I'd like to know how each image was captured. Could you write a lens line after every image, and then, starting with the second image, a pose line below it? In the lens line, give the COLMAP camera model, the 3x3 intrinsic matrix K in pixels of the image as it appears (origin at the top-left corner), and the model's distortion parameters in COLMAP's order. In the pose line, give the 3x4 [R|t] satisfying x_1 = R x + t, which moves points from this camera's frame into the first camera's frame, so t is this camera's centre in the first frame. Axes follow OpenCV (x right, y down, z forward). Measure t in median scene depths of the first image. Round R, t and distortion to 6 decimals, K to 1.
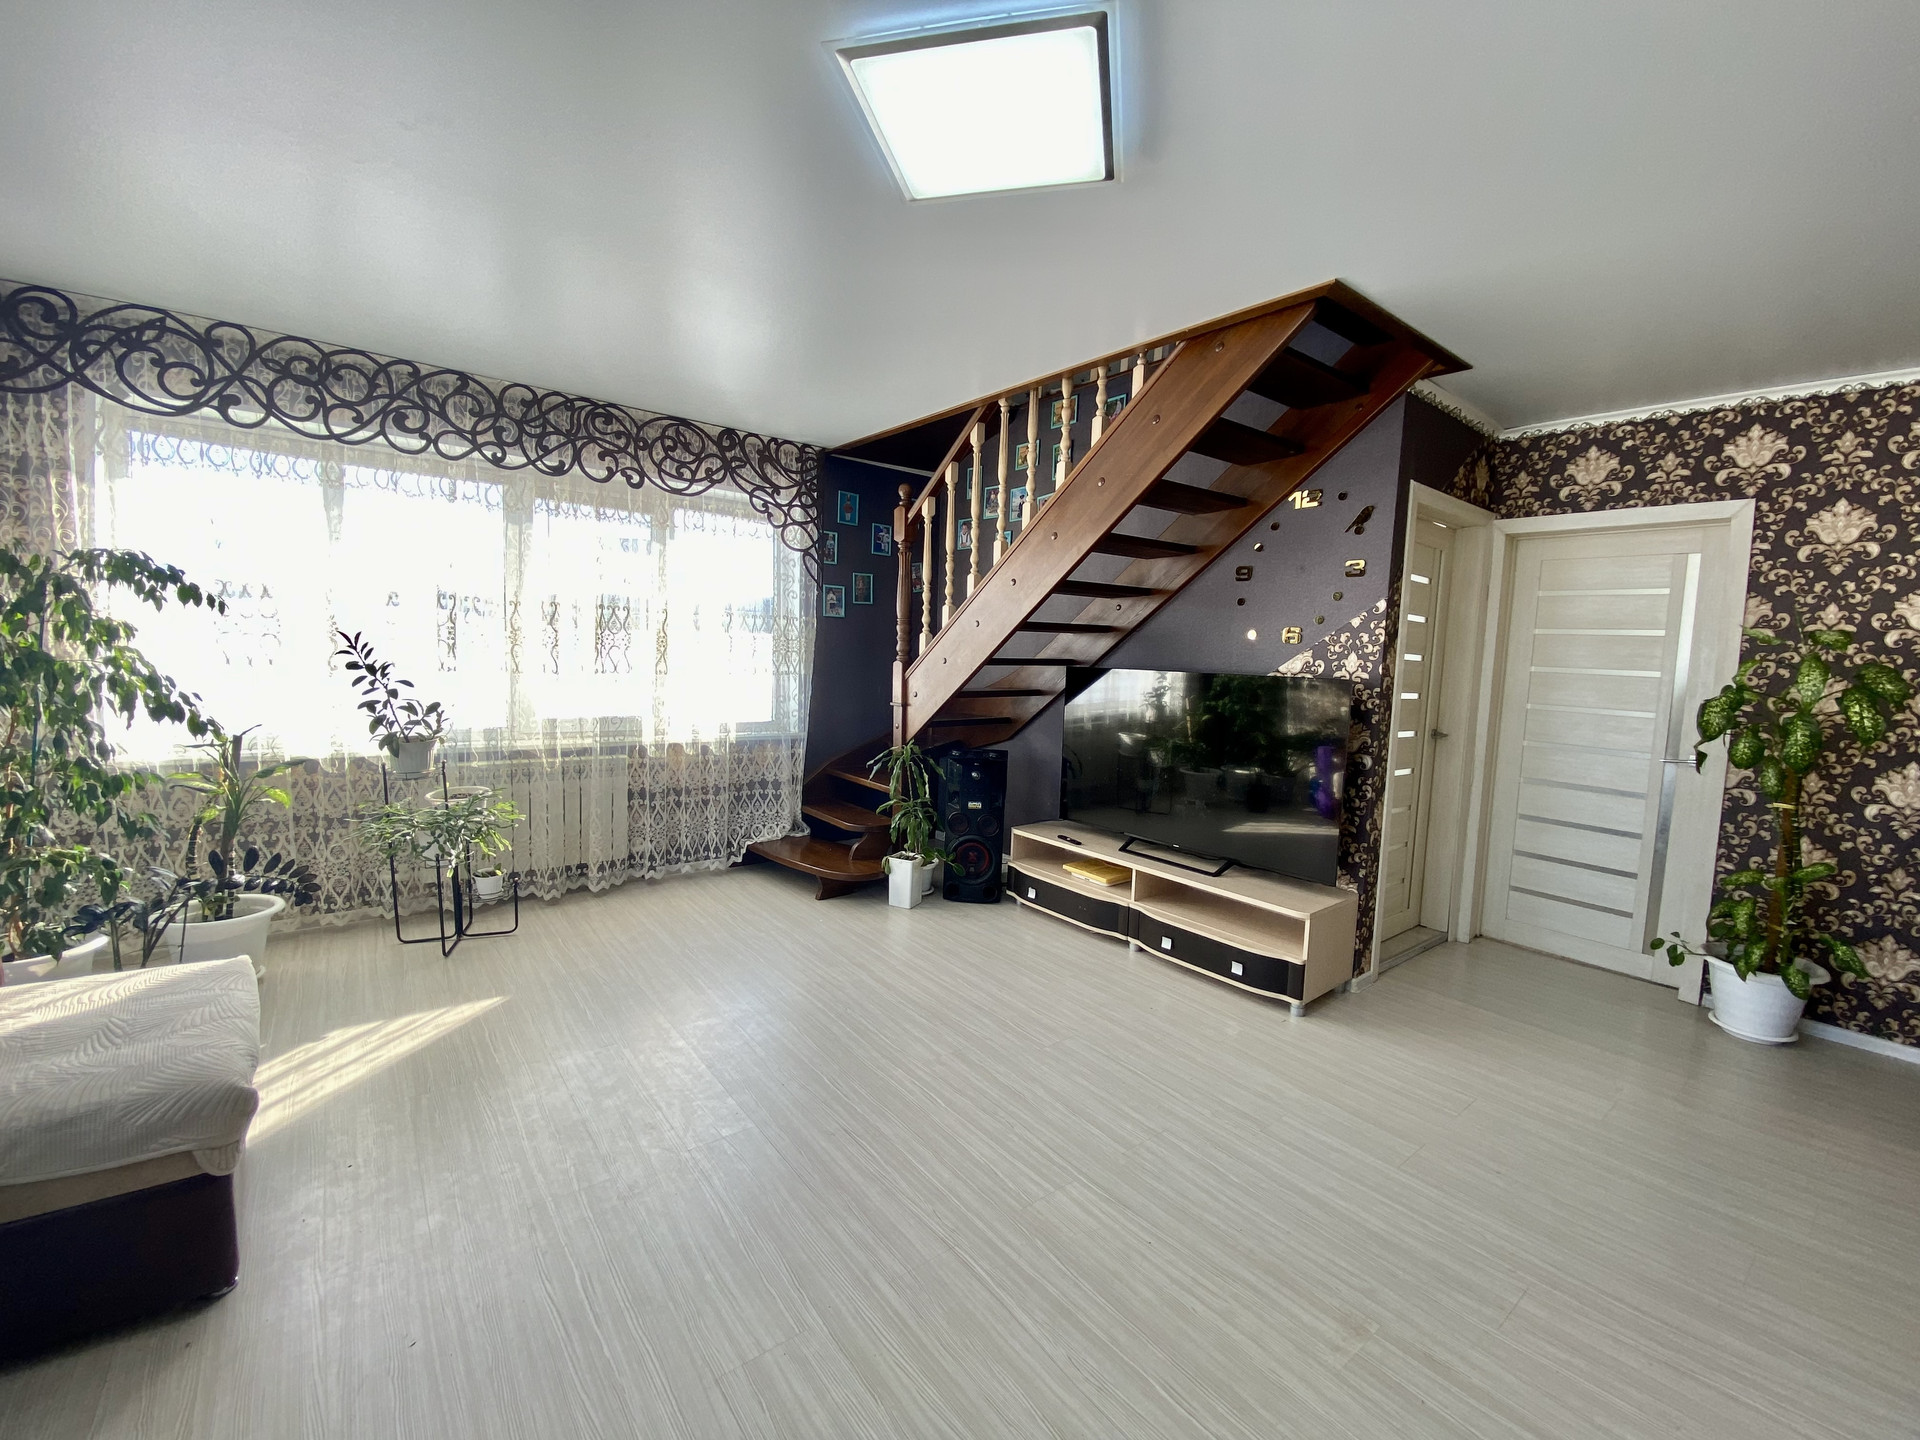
lens RADIAL K [[782.0, 0, 957.1], [0, 782.0, 718.6], [0, 0, 1]] dist [0.022576, -0.019985]
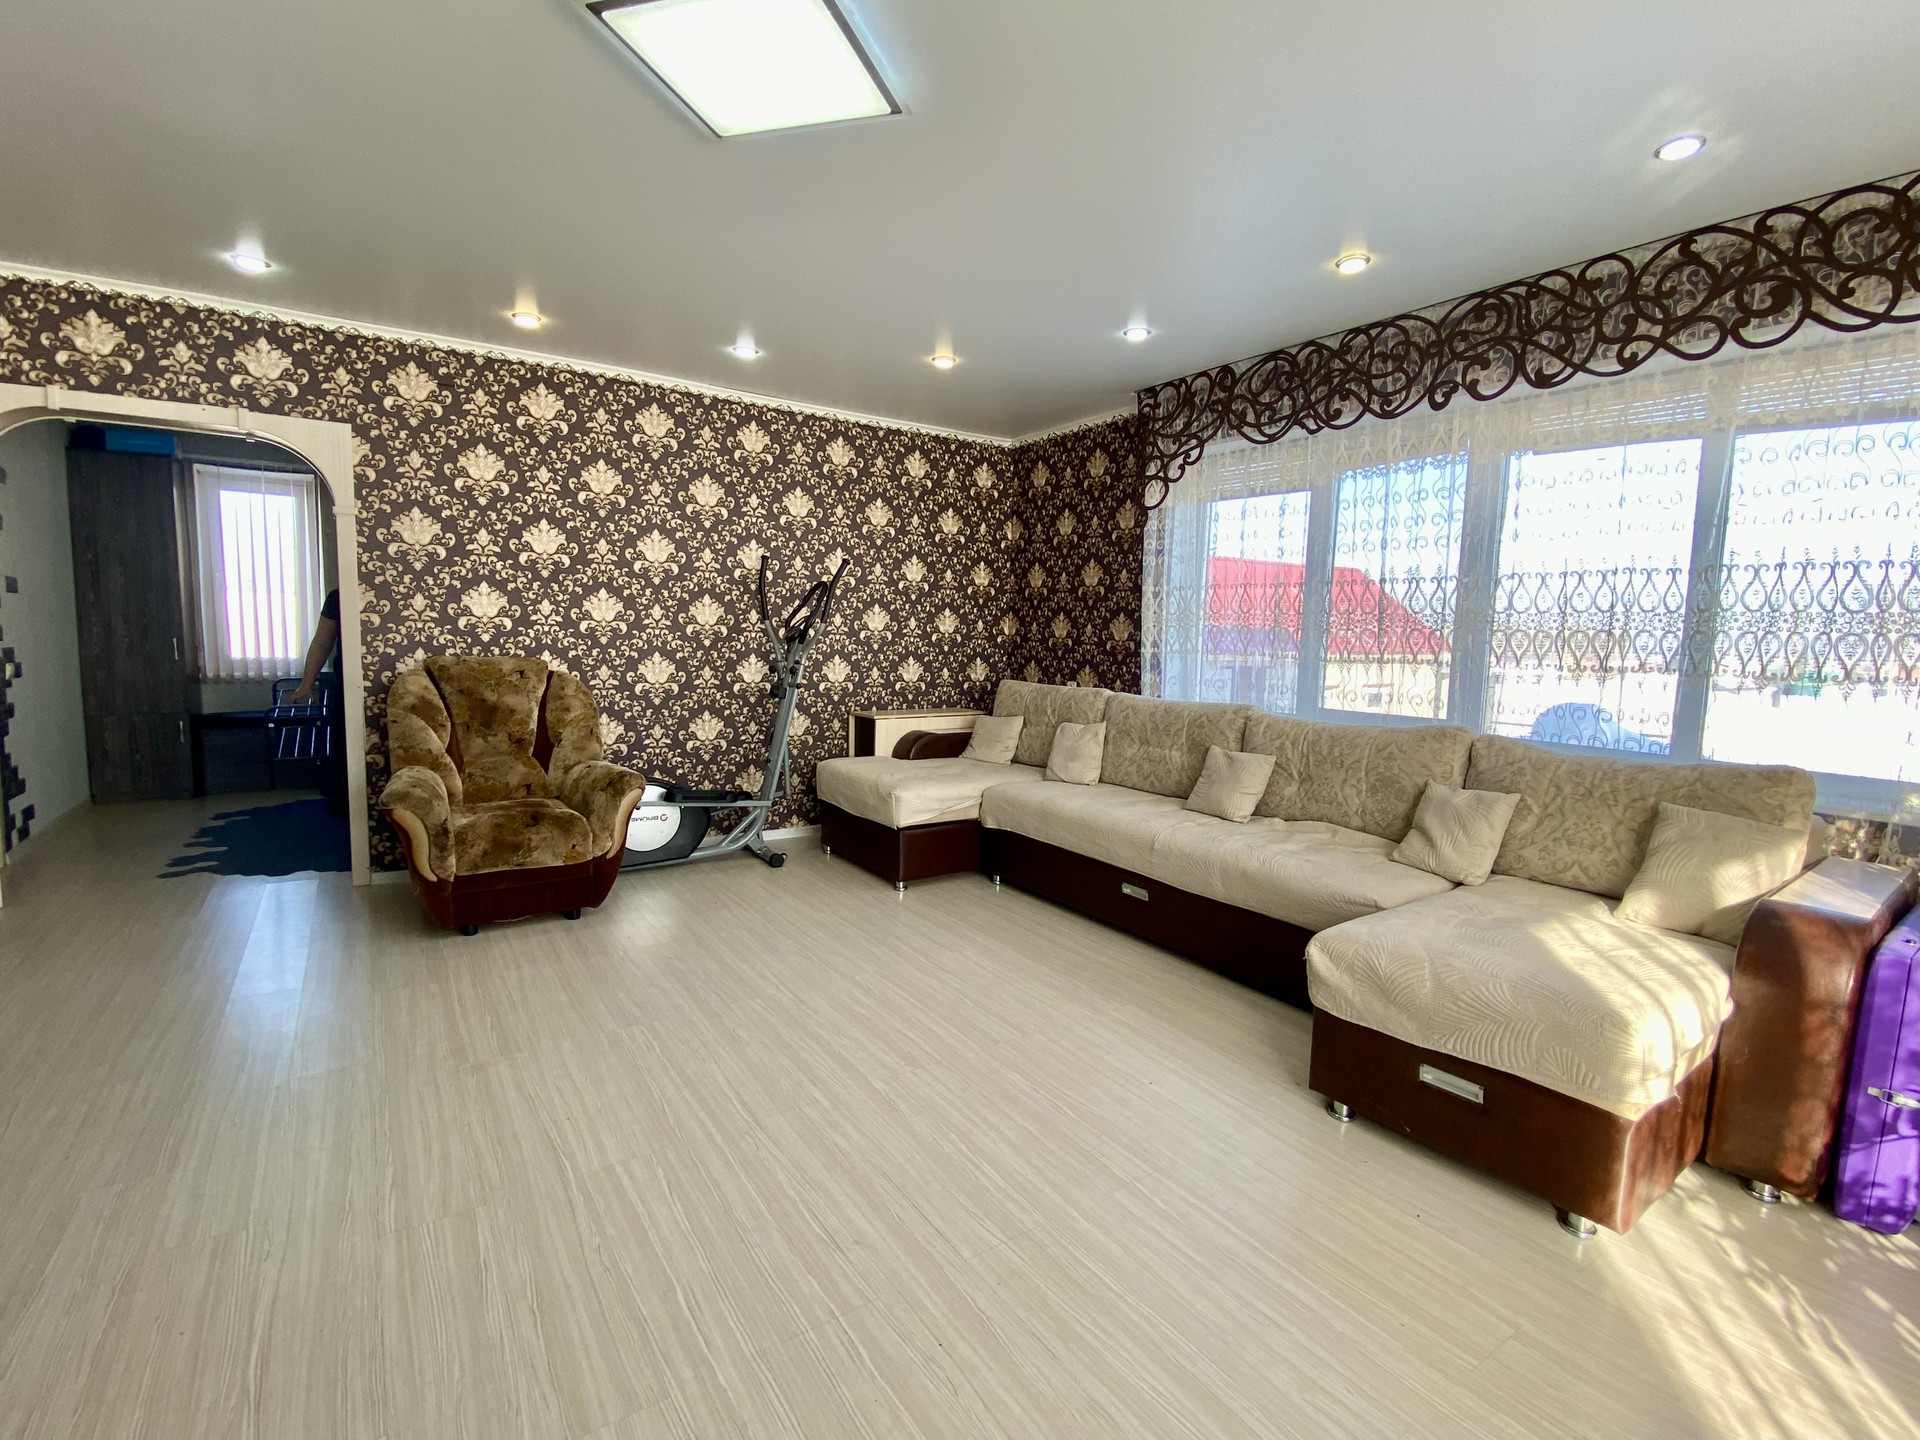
lens RADIAL K [[899.1, 0, 960.0], [0, 899.1, 720.0], [0, 0, 1]] dist [0.026404, -0.021318]
pose [[-0.994293, -0.088995, 0.058836, -0.197727], [-0.075420, 0.976403, 0.202359, -0.110987], [-0.075457, 0.196767, -0.977542, 1.241976]]
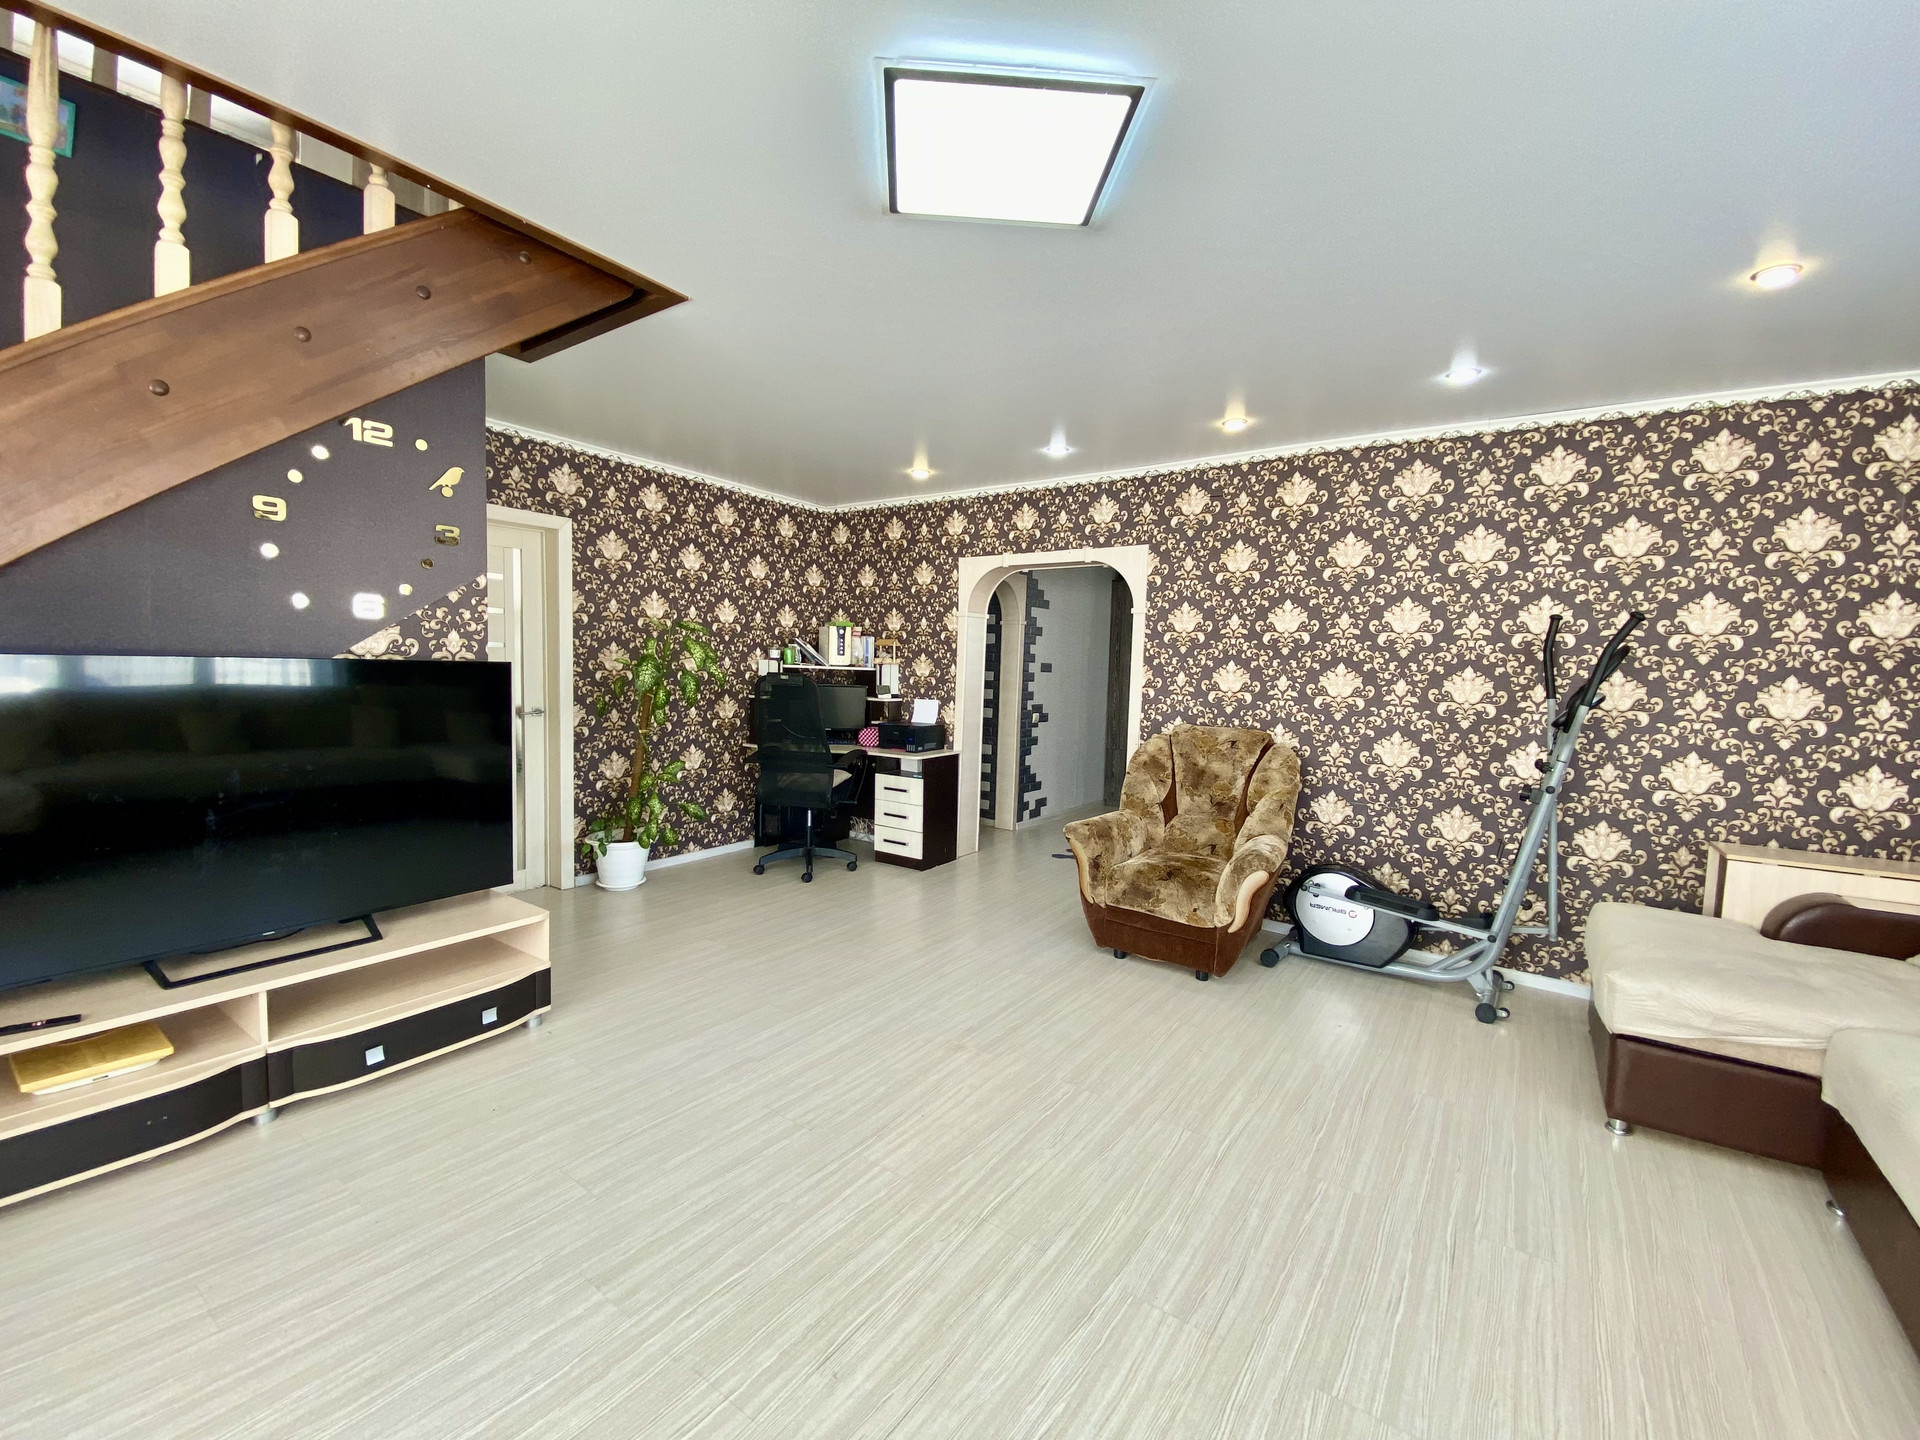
lens RADIAL K [[782.0, 0, 957.1], [0, 782.0, 718.6], [0, 0, 1]] dist [0.022576, -0.019985]
pose [[-0.273169, -0.114157, 0.955169, -0.541240], [0.042566, 0.990527, 0.130557, -0.080941], [-0.961024, 0.076321, -0.265722, 0.730294]]
